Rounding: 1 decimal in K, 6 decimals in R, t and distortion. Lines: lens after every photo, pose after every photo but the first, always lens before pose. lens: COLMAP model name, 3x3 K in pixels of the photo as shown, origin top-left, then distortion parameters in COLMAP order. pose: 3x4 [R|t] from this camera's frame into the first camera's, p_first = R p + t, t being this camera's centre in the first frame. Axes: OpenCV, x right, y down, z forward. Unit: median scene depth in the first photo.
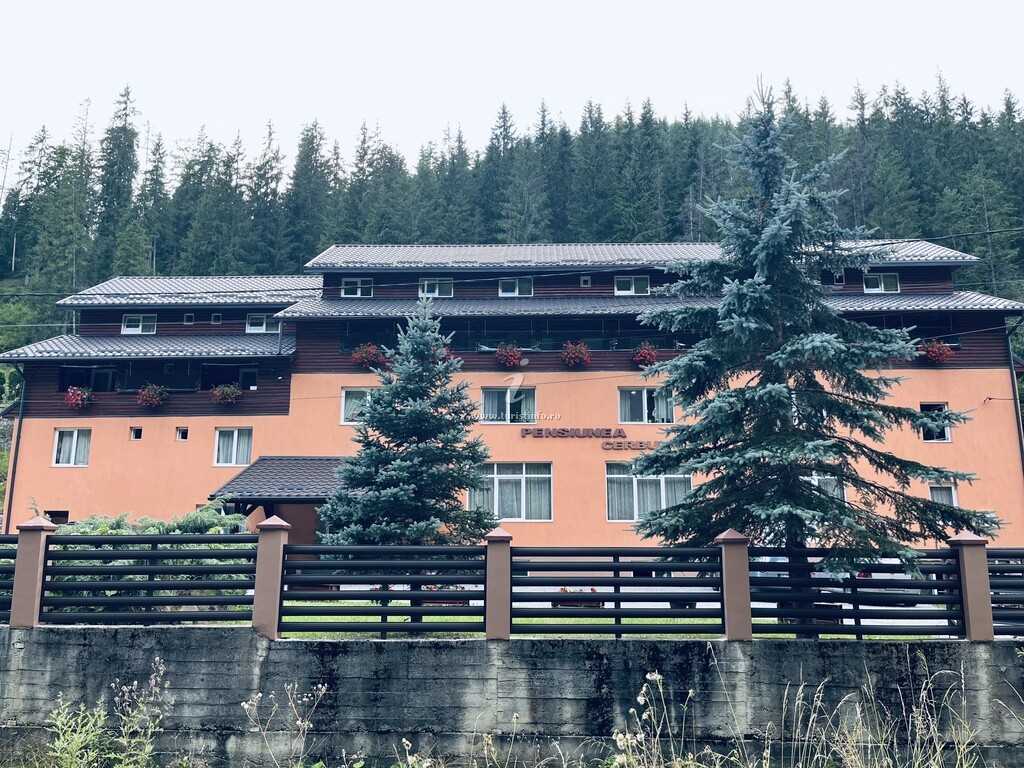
lens RADIAL K [[781.4, 0, 512.0], [0, 781.4, 384.0], [0, 0, 1]] dist [0.008384, -0.005676]
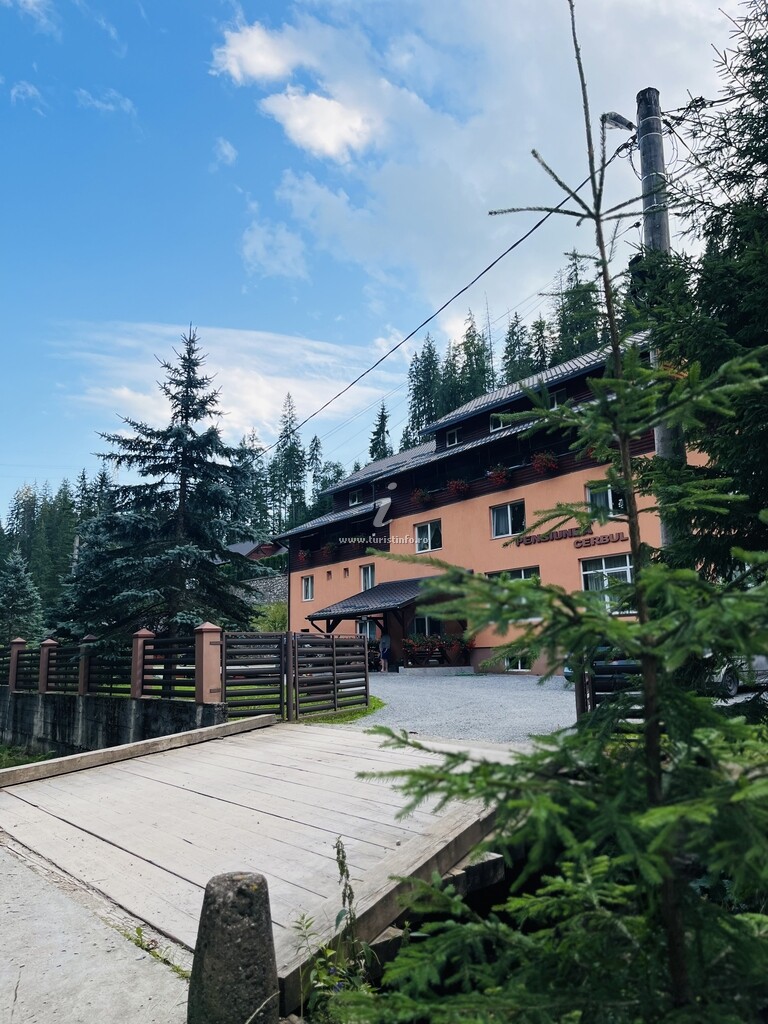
lens RADIAL K [[781.4, 0, 384.0], [0, 781.4, 512.0], [0, 0, 1]] dist [0.008384, -0.005676]
pose [[0.612896, -0.157807, -0.774245, 0.768342], [0.179554, 0.982036, -0.058023, 0.051136], [0.769493, -0.103457, 0.630220, 0.156142]]
